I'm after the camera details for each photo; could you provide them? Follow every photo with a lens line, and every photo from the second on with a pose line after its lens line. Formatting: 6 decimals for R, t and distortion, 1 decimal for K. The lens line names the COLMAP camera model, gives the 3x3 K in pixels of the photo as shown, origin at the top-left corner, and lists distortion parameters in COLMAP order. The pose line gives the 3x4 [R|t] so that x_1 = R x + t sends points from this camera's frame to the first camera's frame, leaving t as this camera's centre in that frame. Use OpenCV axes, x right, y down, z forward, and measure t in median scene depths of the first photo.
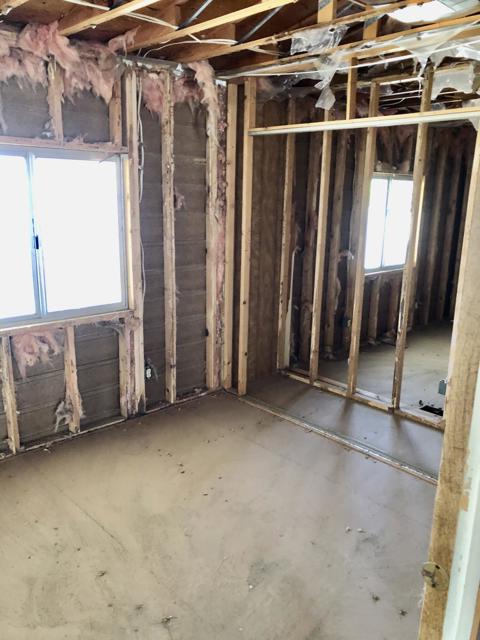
lens RADIAL K [[533.6, 0, 242.0], [0, 533.6, 320.4], [0, 0, 1]] dist [0.053033, -0.042013]
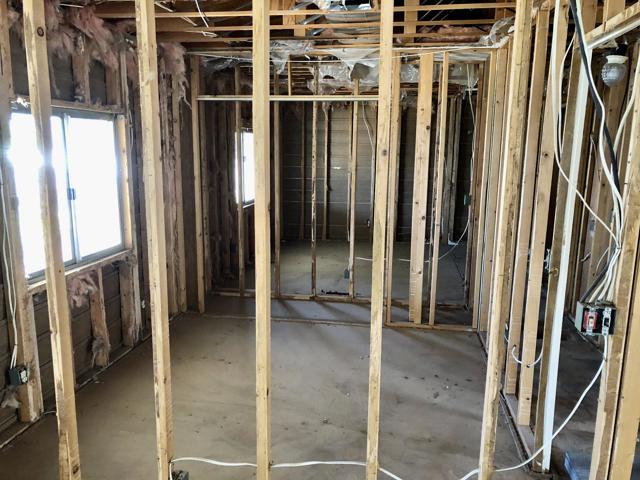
lens RADIAL K [[533.6, 0, 315.2], [0, 533.6, 242.4], [0, 0, 1]] dist [0.053033, -0.042013]
pose [[0.794362, -0.123953, 0.594664, -0.602789], [0.152730, 0.988266, 0.001977, 0.024775], [-0.587931, 0.089253, 0.803972, -0.154845]]
